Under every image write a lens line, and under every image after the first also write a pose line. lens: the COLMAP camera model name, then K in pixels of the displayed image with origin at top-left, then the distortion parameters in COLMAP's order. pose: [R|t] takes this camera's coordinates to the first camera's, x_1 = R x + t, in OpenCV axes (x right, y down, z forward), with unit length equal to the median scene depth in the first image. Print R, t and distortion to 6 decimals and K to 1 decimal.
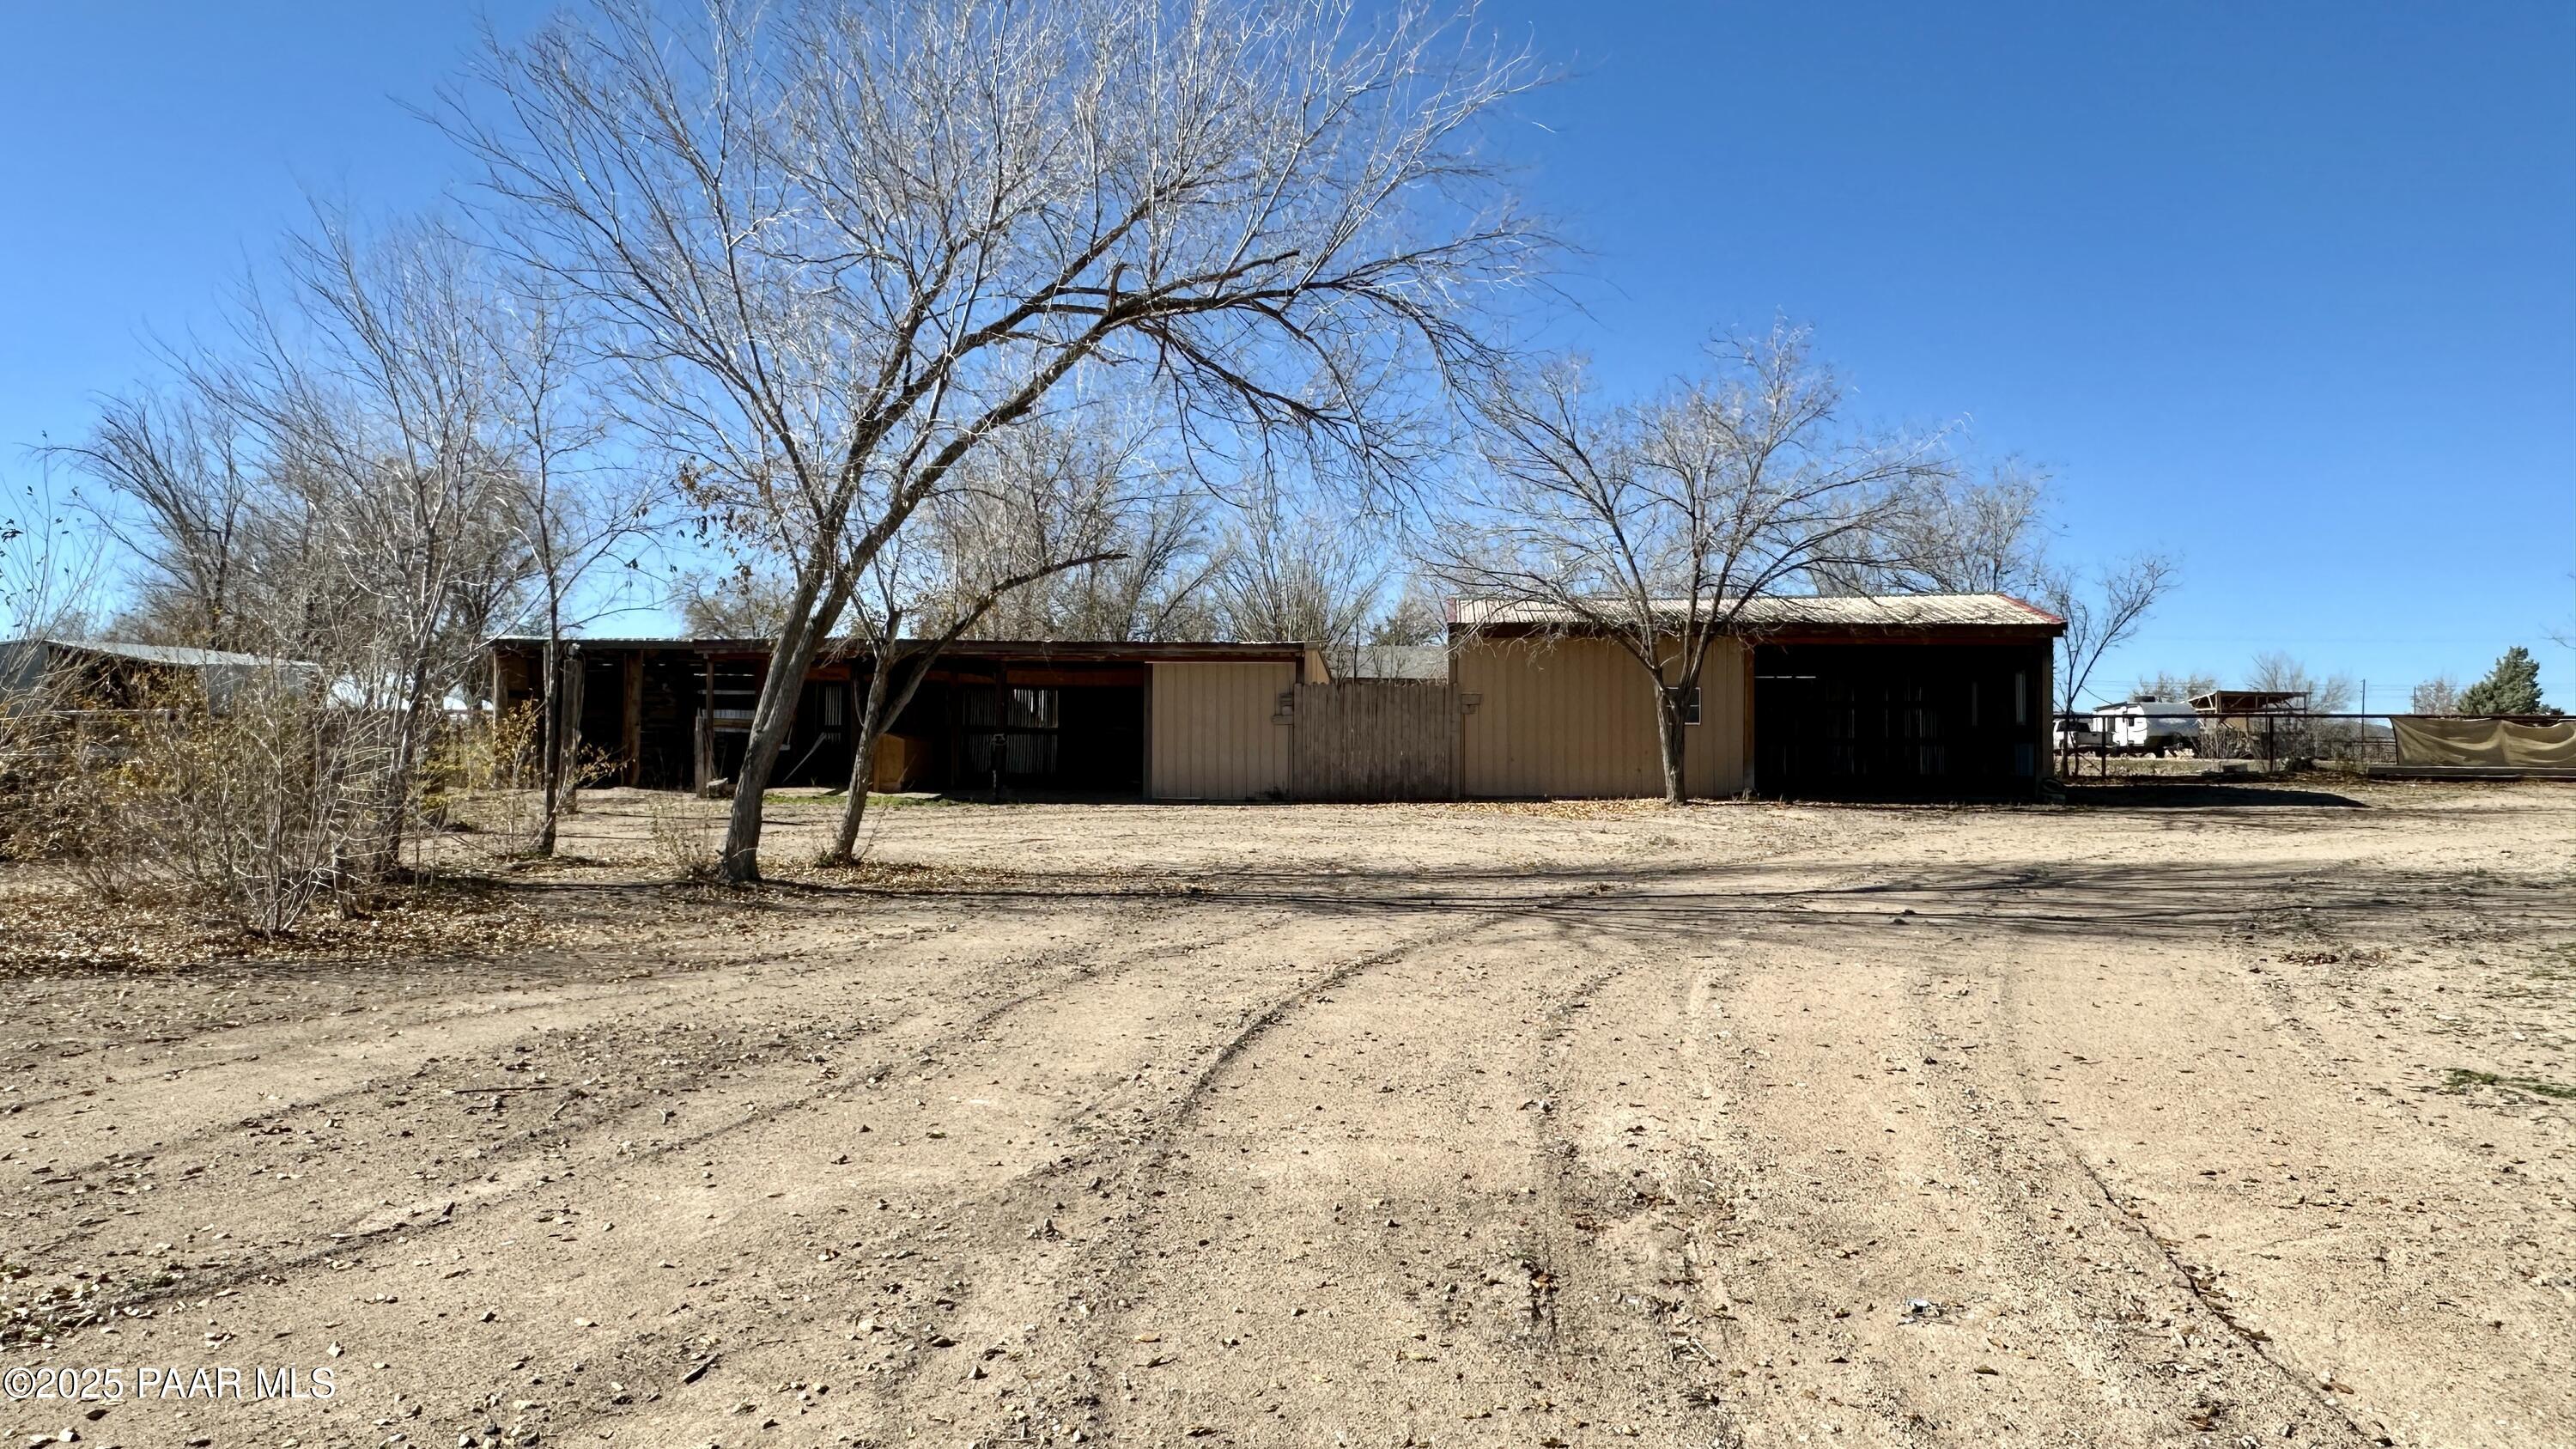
lens RADIAL K [[1733.1, 0, 1287.0], [0, 1733.1, 730.0], [0, 0, 1]] dist [-0.002988, -0.000010]
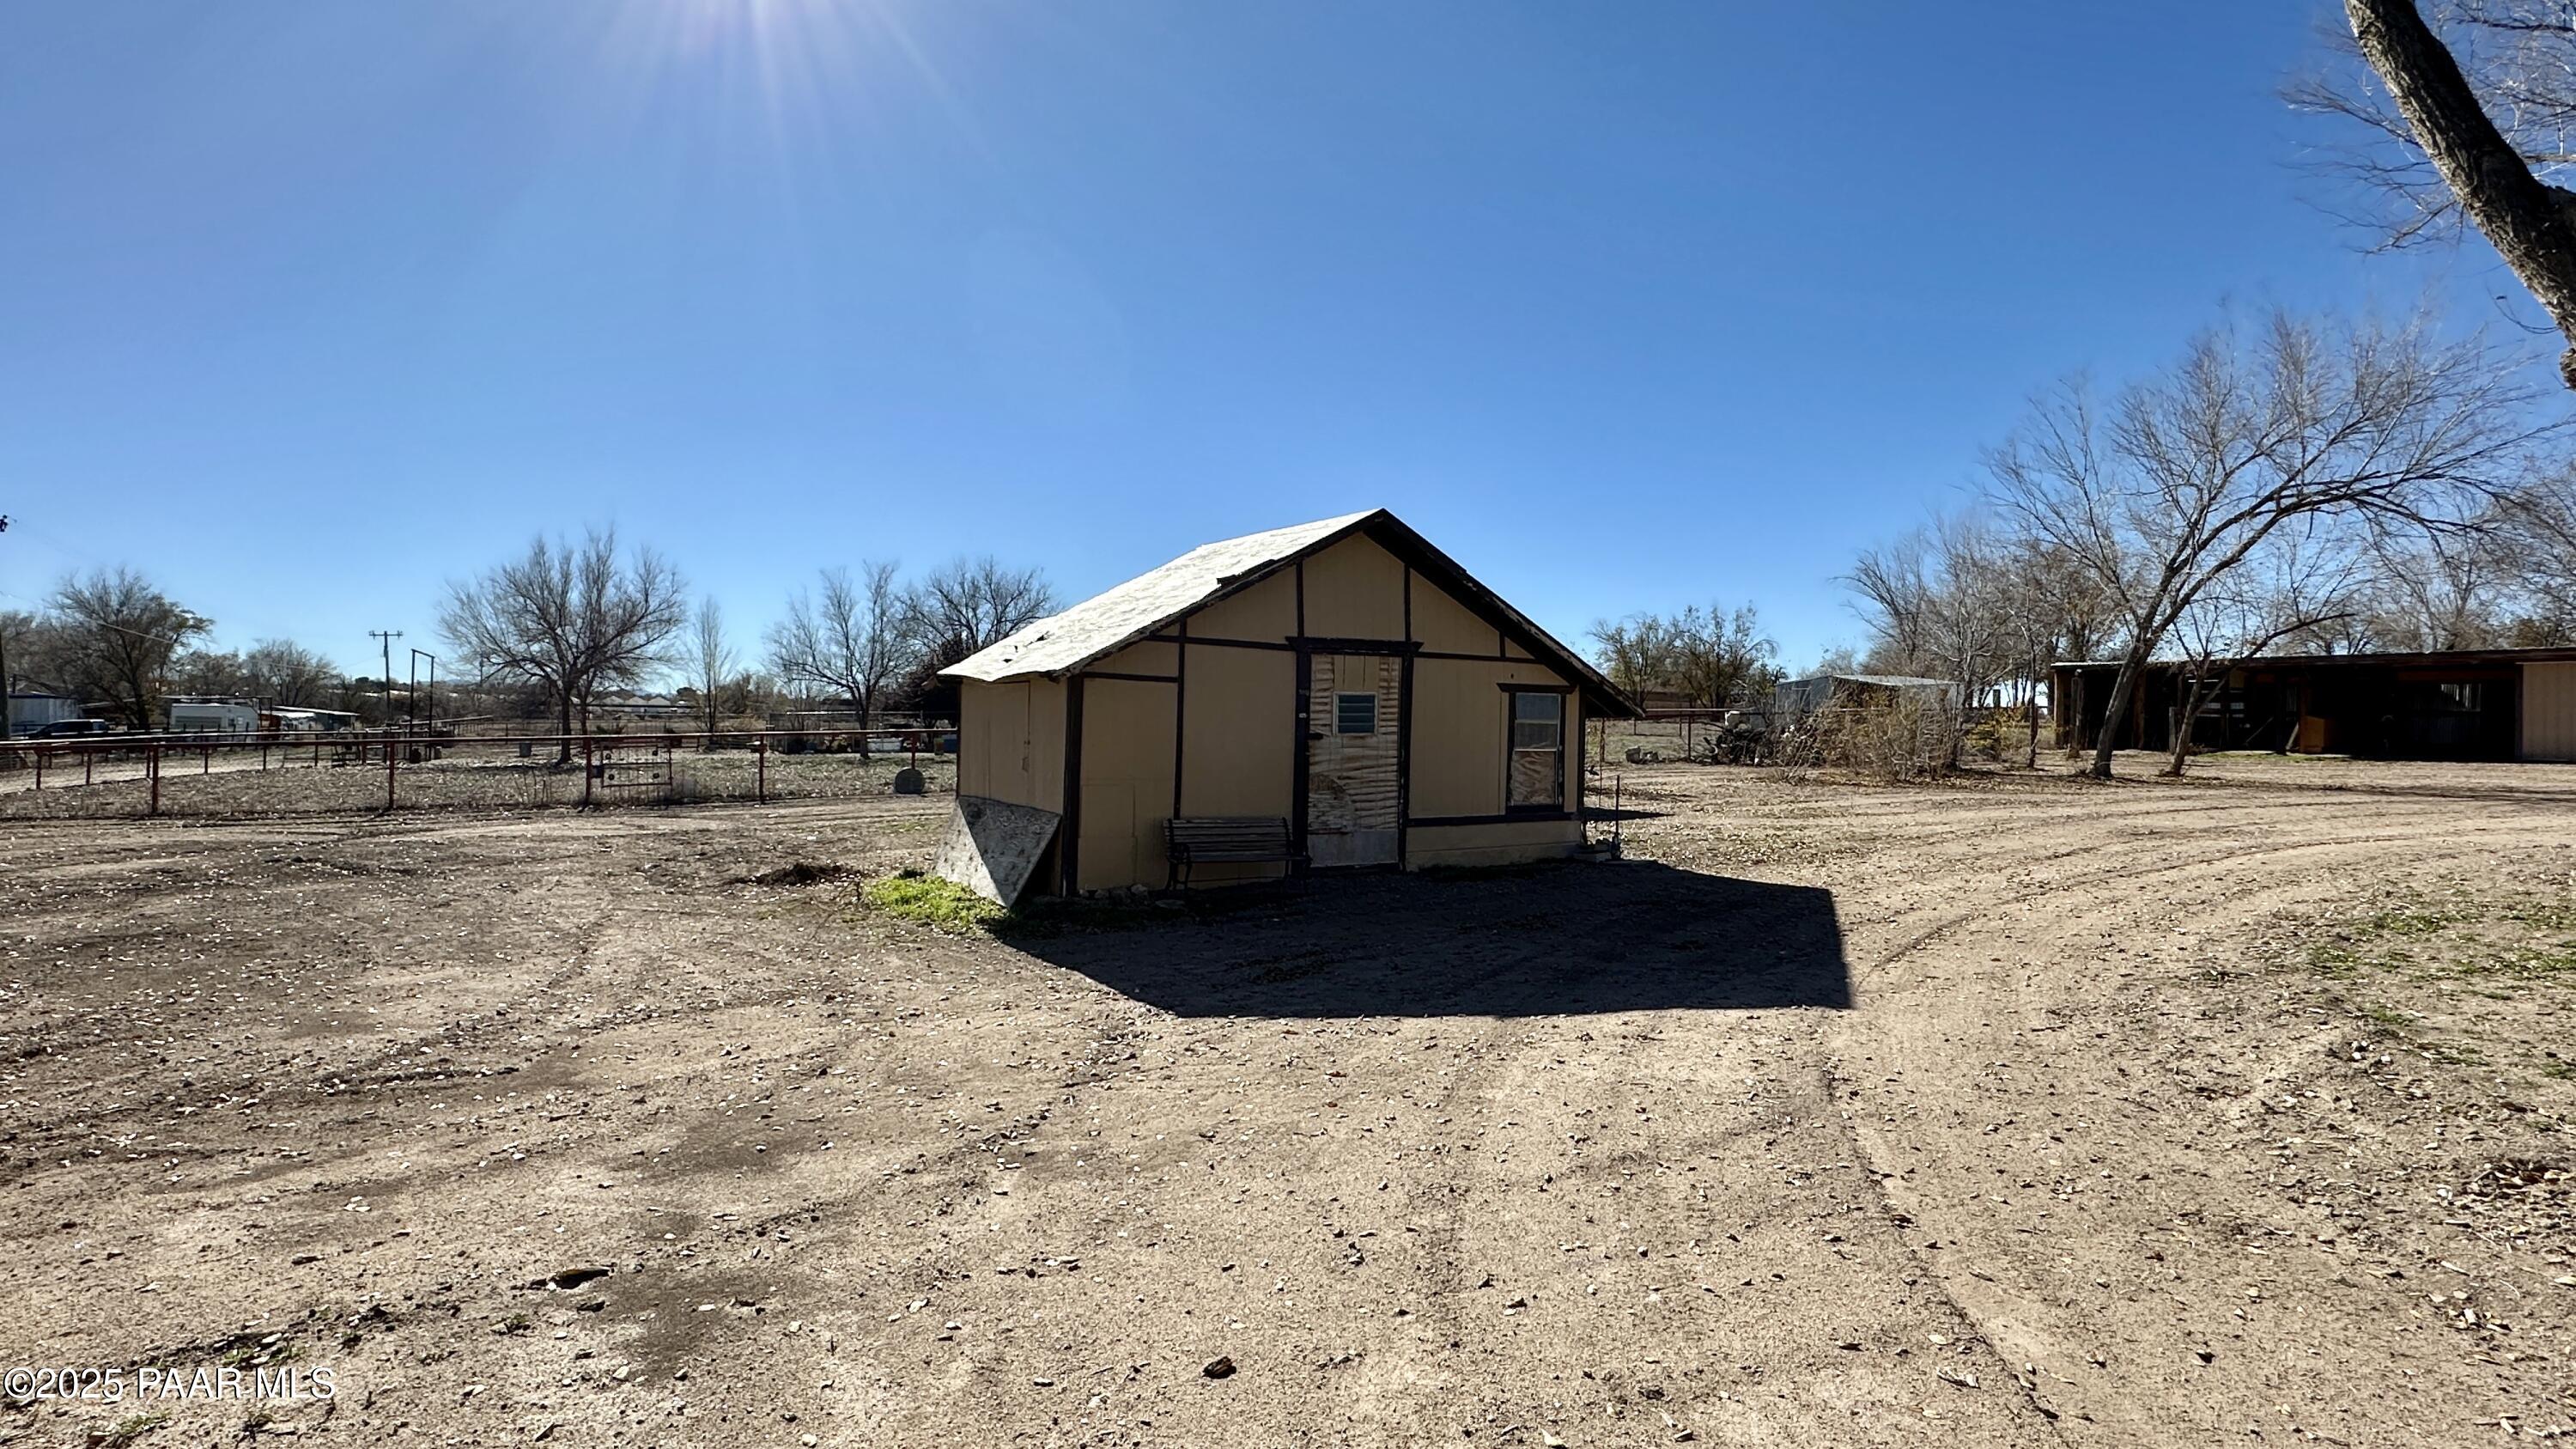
lens RADIAL K [[1337.4, 0, 1288.3], [0, 1337.4, 726.2], [0, 0, 1]] dist [0.000470, -0.000109]
pose [[0.534689, 0.000659, -0.845049, 0.306300], [0.002349, 0.999995, 0.002267, 0.006945], [0.845046, -0.003197, 0.534685, -0.435966]]
